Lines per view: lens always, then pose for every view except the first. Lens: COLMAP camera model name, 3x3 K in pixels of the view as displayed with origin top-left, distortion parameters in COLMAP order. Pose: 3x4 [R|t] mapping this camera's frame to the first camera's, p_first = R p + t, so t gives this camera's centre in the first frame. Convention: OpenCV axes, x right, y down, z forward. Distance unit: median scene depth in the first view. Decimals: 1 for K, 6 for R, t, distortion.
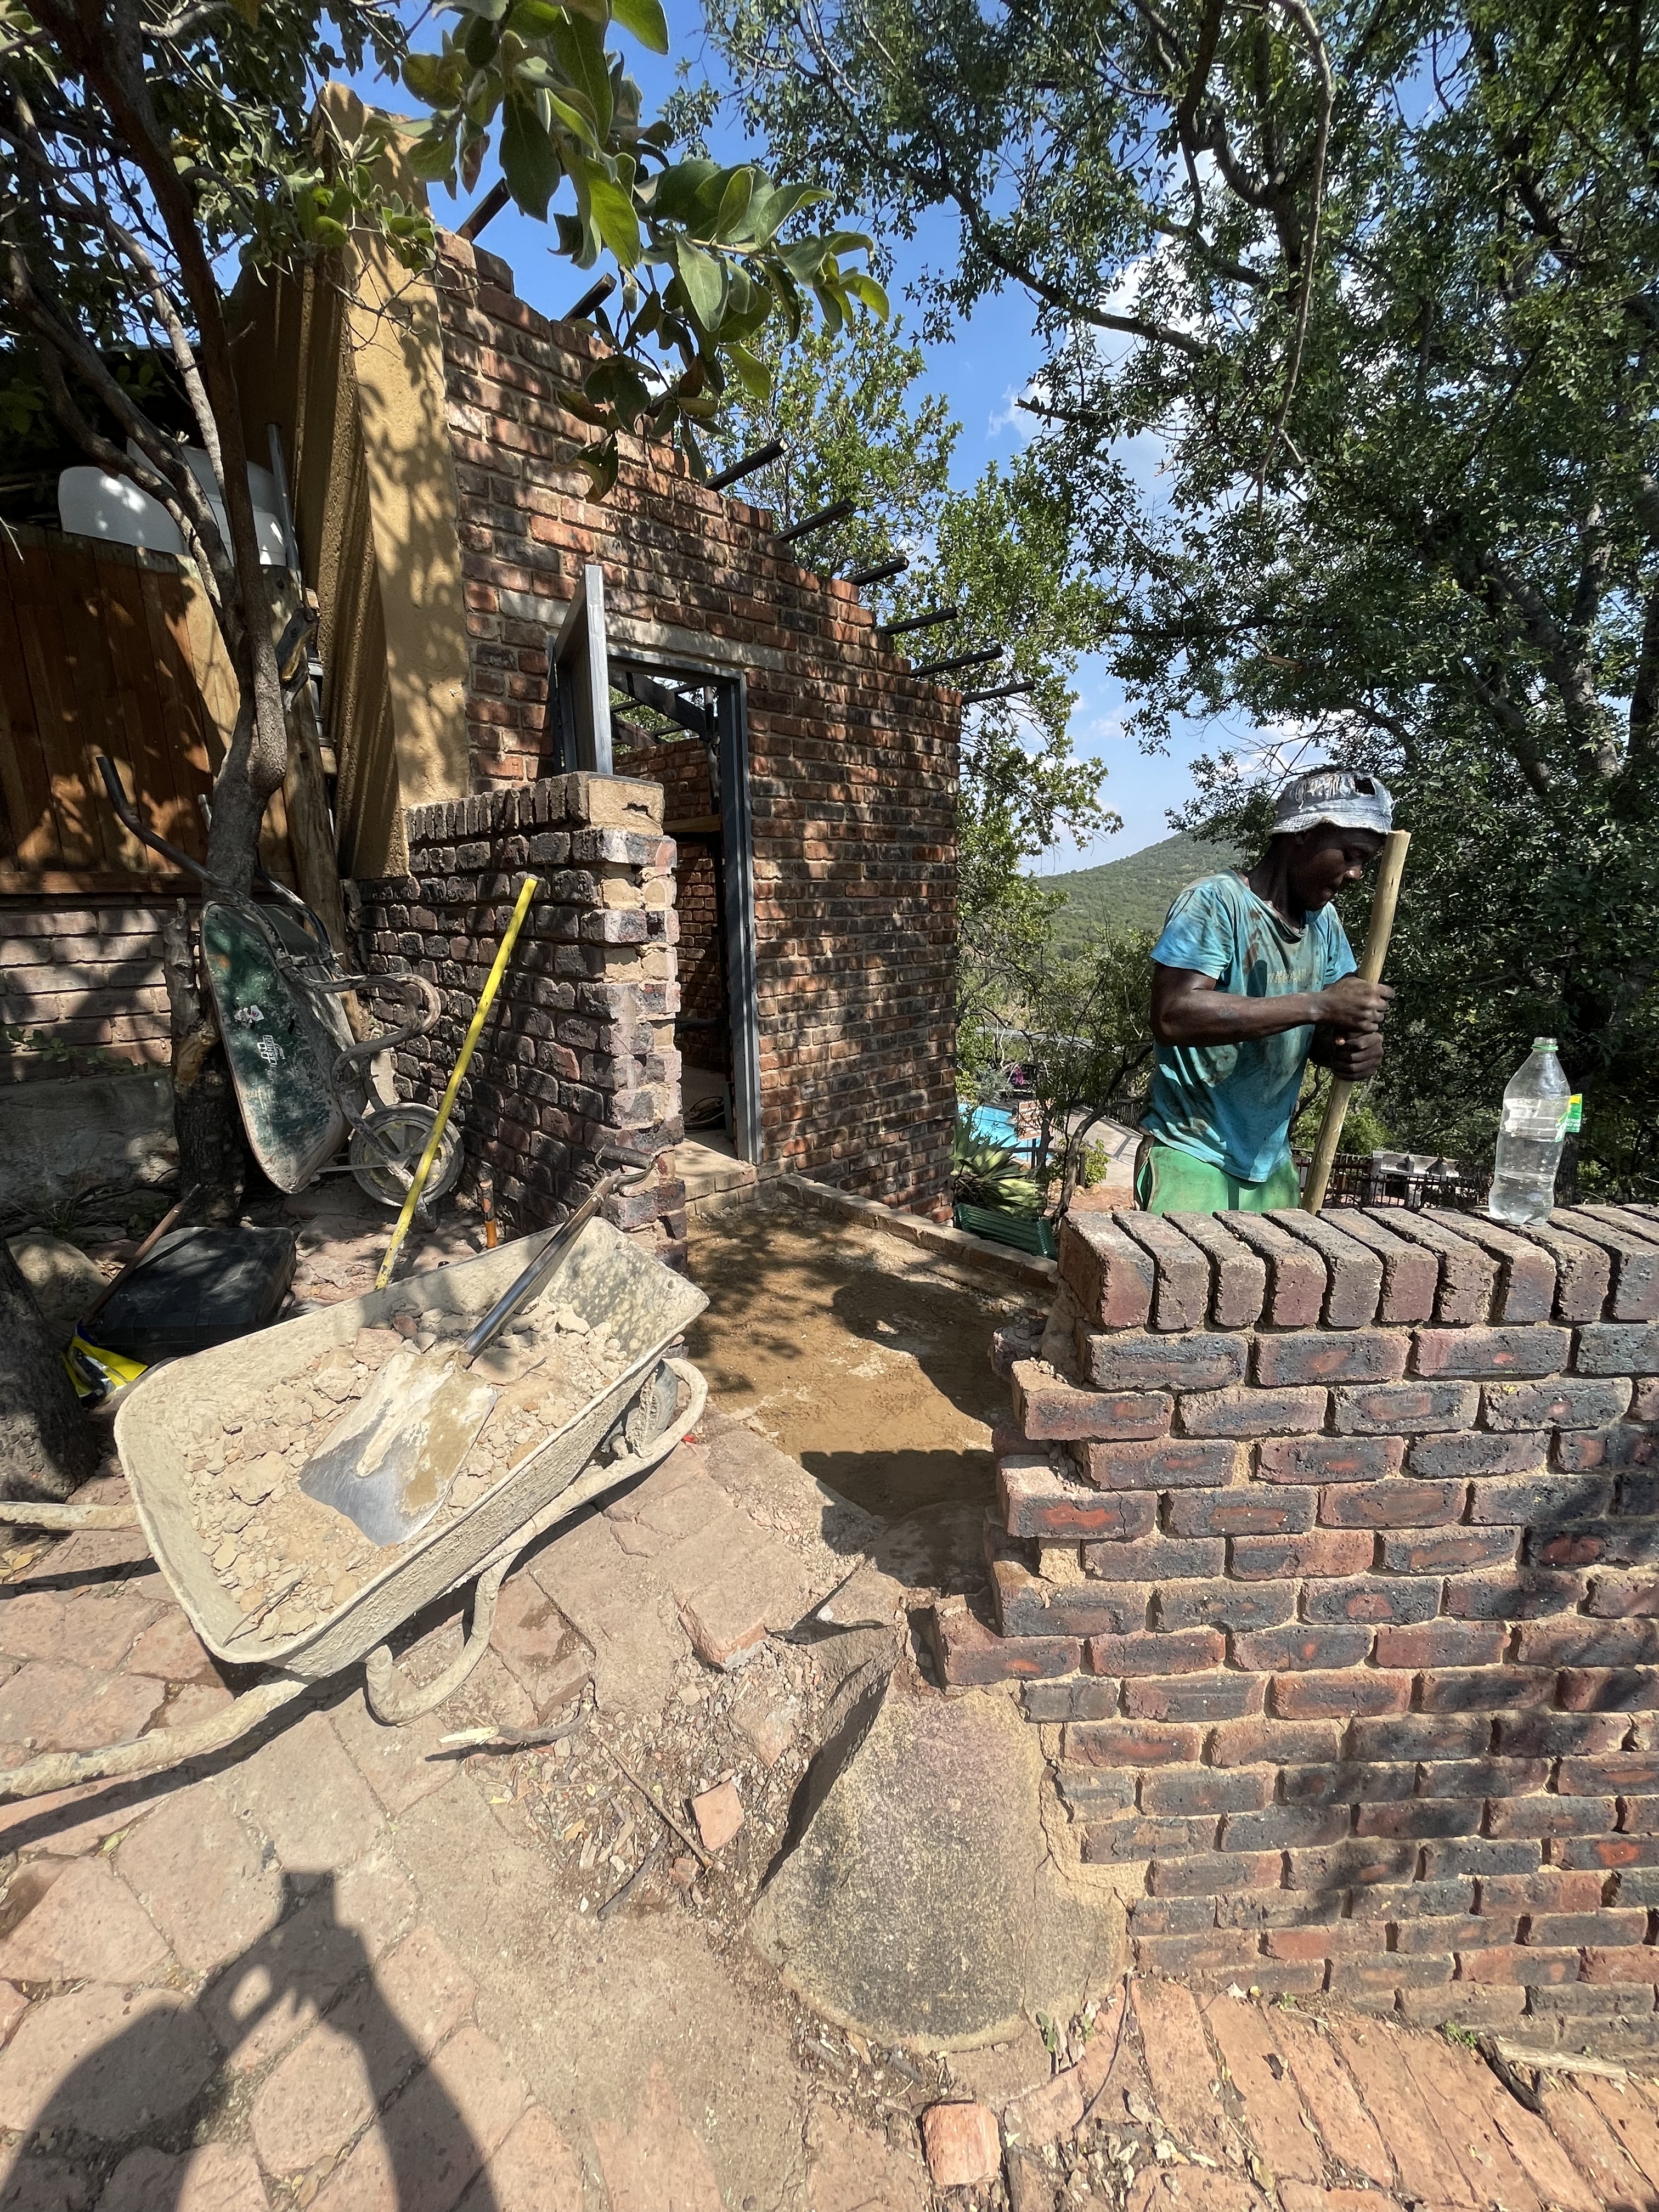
lens RADIAL K [[894.1, 0, 827.3], [0, 894.1, 1103.1], [0, 0, 1]] dist [-0.001360, 0.001453]
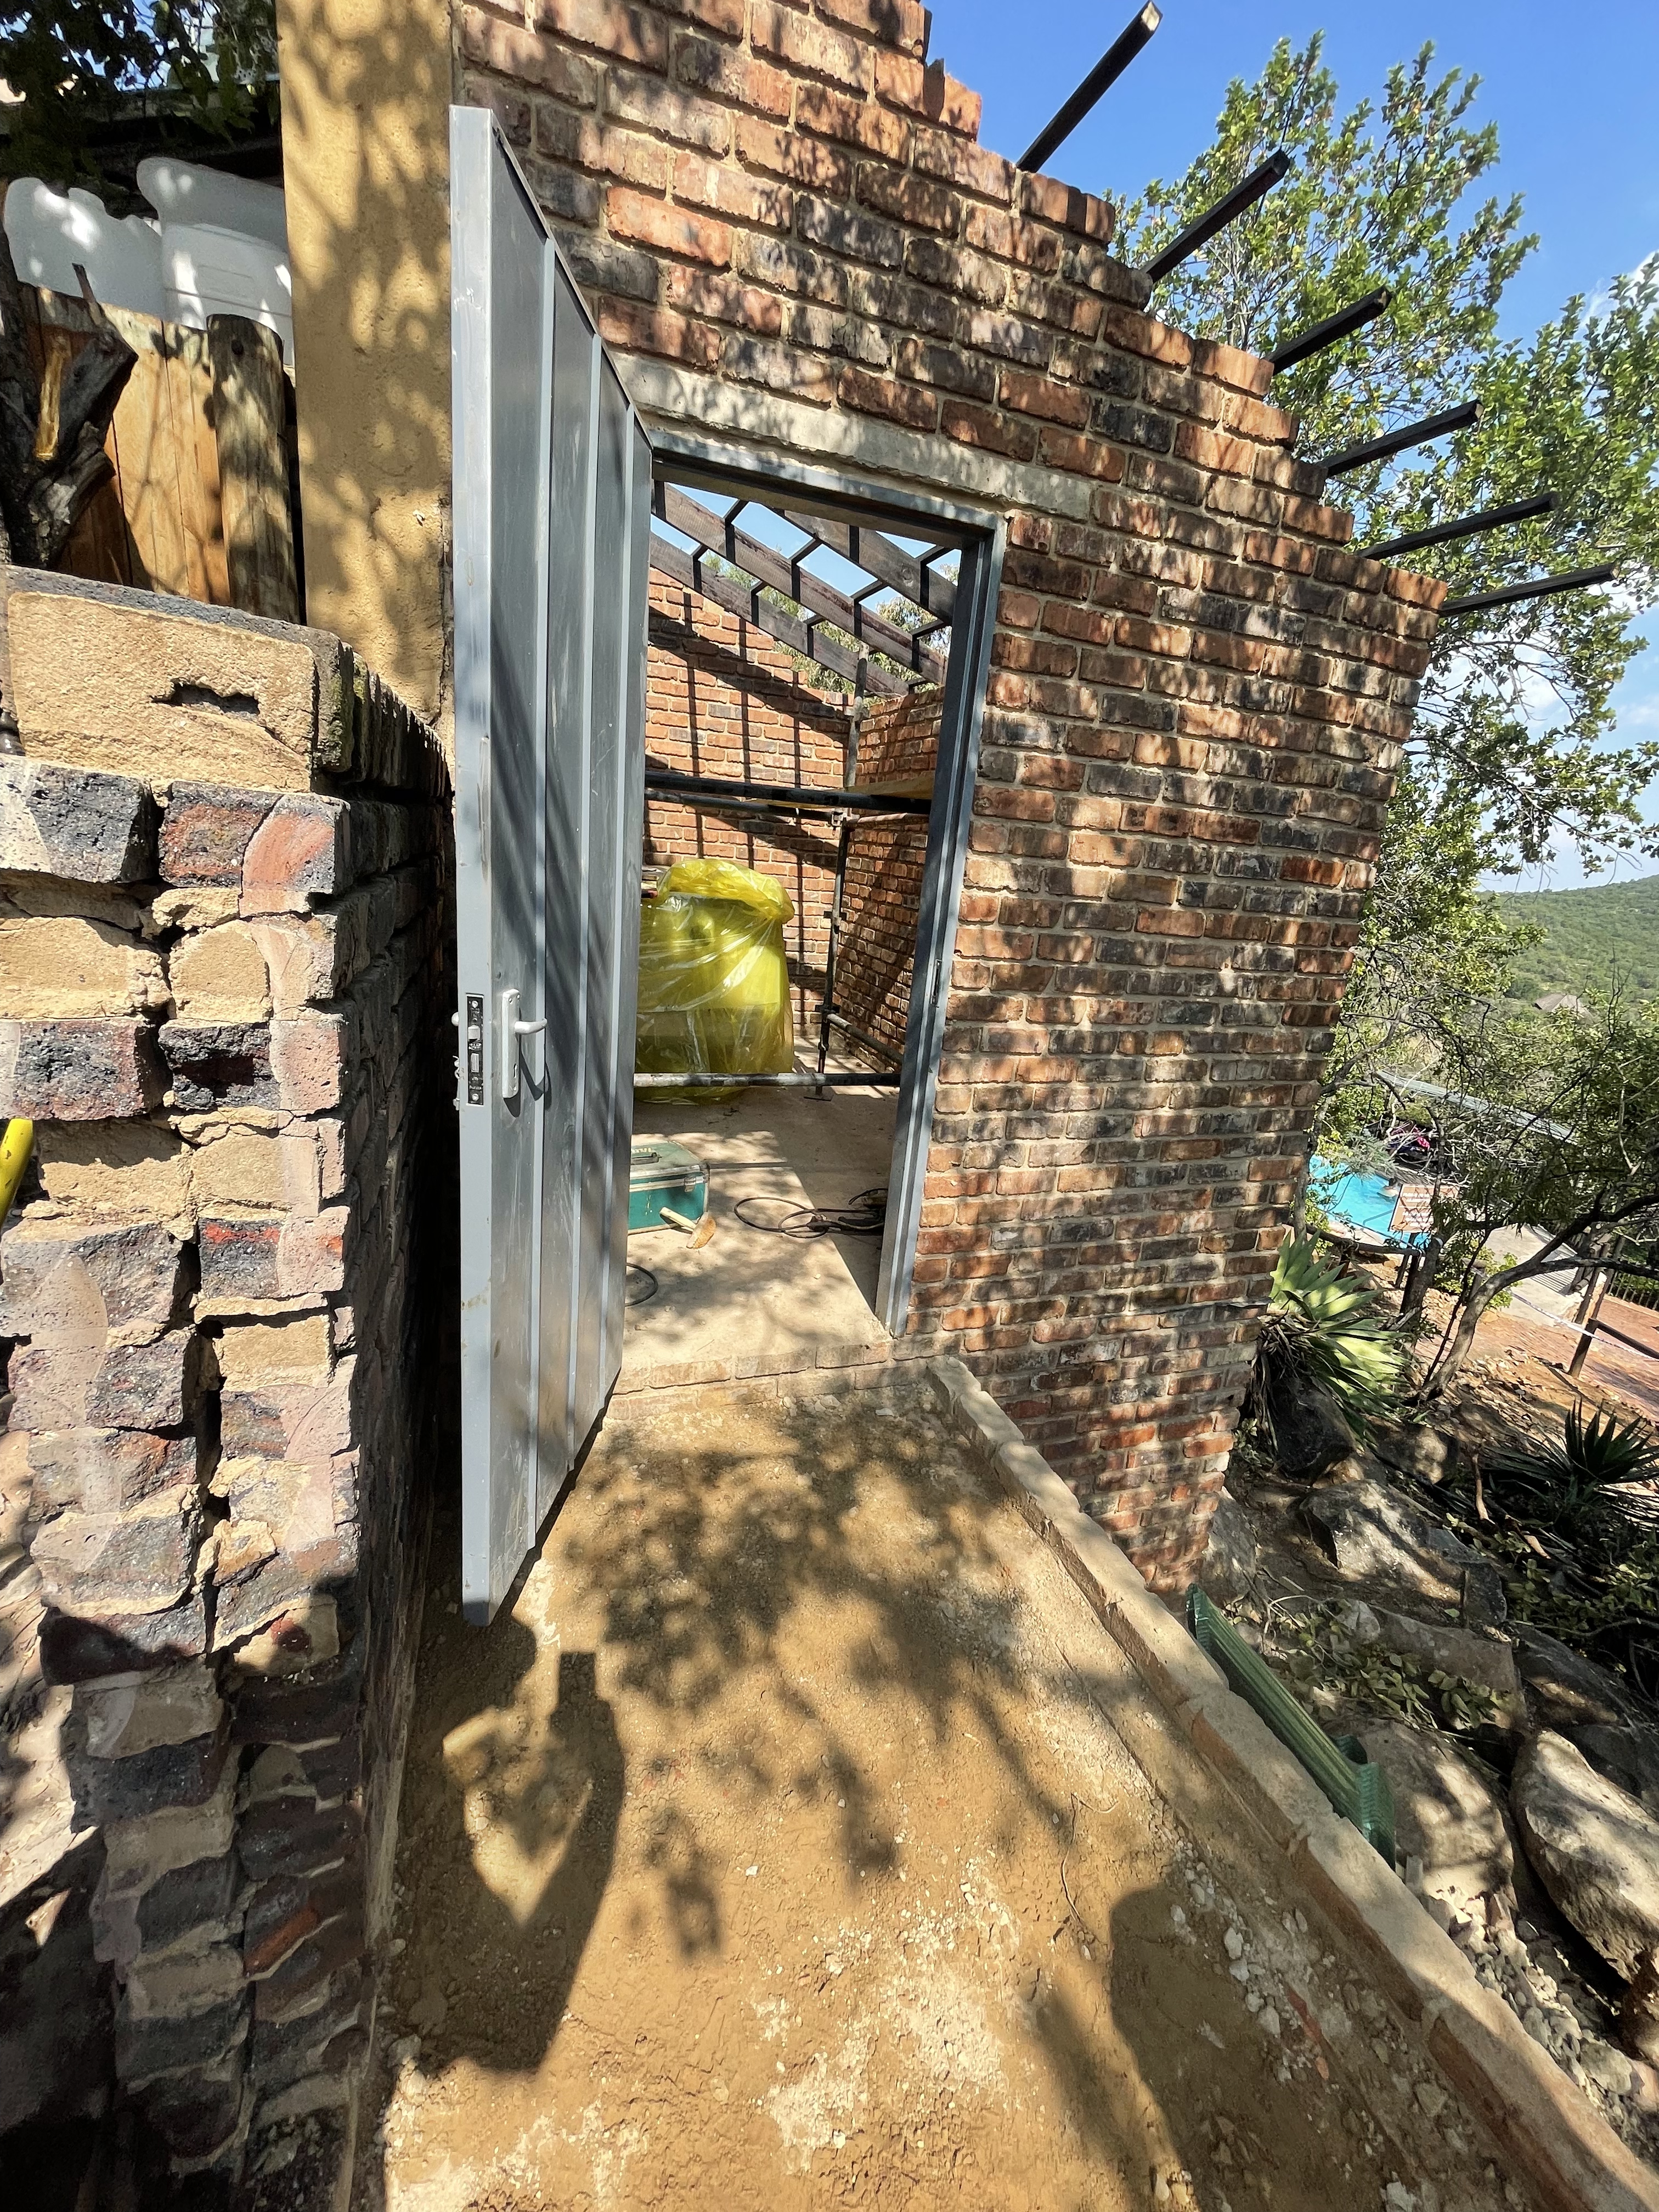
lens RADIAL K [[894.1, 0, 828.7], [0, 894.1, 1103.3], [0, 0, 1]] dist [-0.001360, 0.001453]
pose [[0.914206, 0.202324, -0.351132, 0.067421], [-0.189939, 0.979314, 0.069762, -0.128451], [0.357983, 0.002917, 0.933724, 0.395678]]
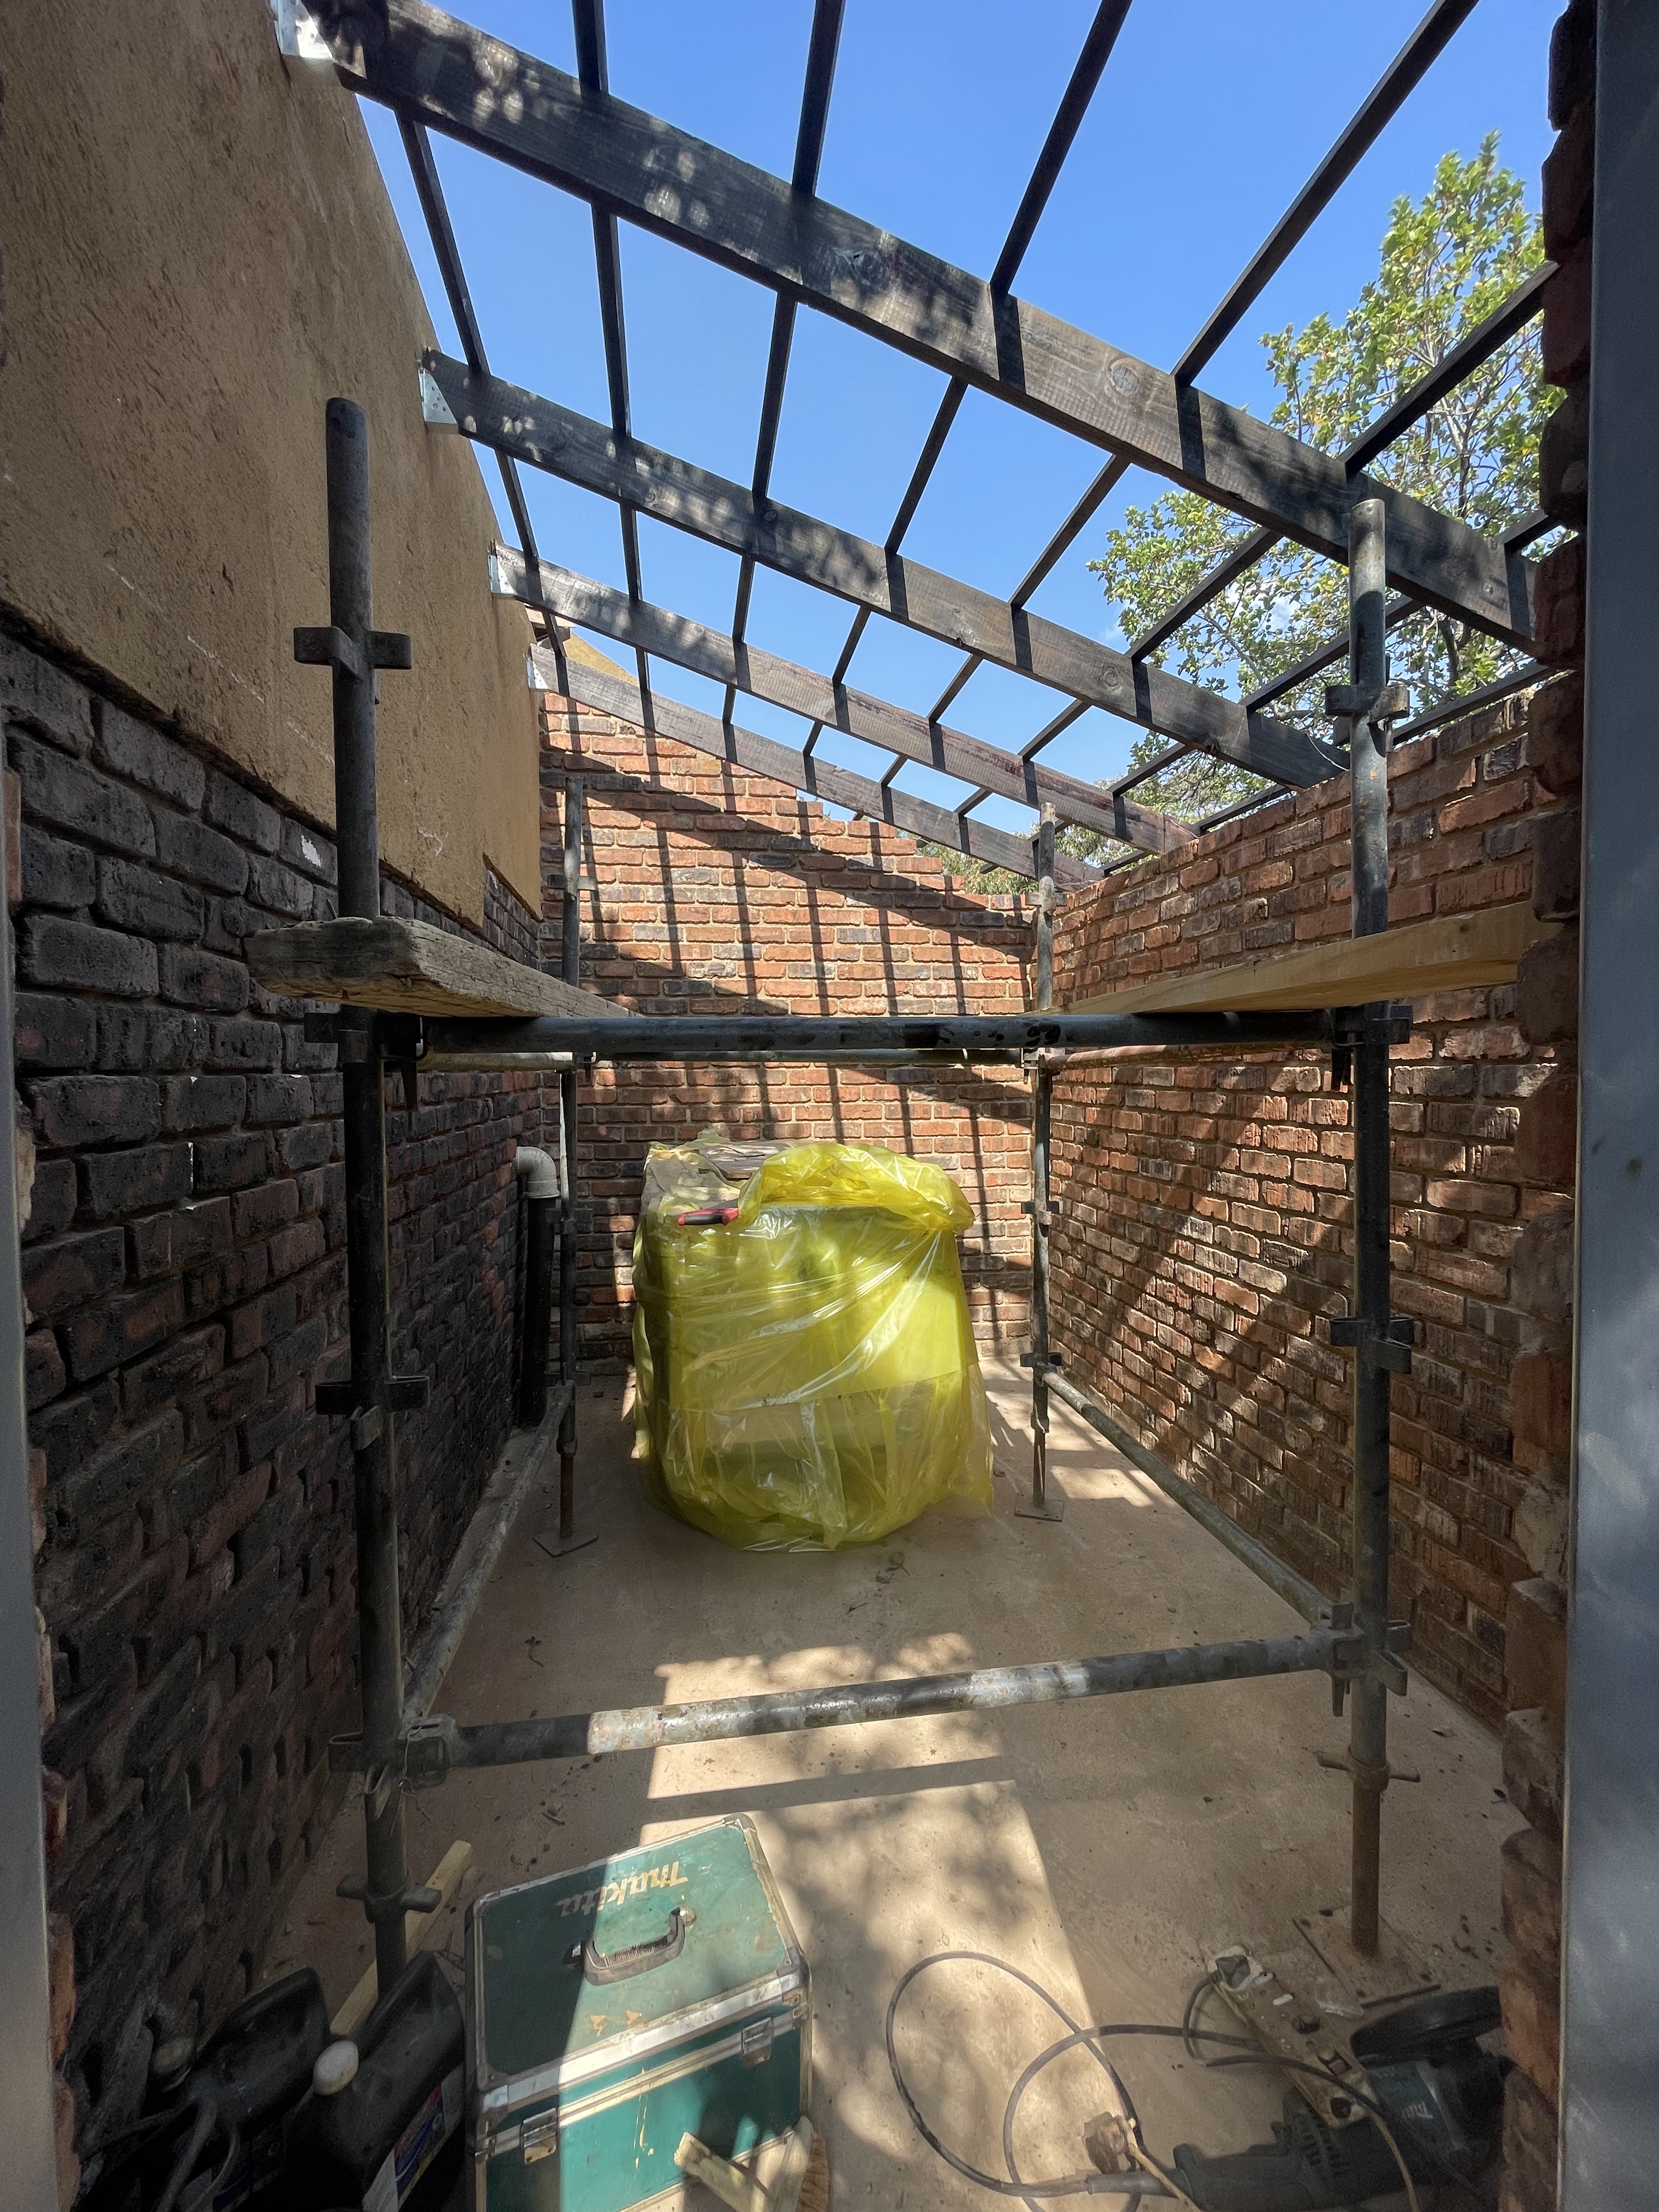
lens RADIAL K [[894.1, 0, 828.8], [0, 894.1, 1101.9], [0, 0, 1]] dist [-0.001360, 0.001453]
pose [[0.830566, 0.027468, -0.556243, -0.018067], [-0.131541, 0.980199, -0.148010, -0.178798], [0.541163, 0.196101, 0.817733, 0.568692]]
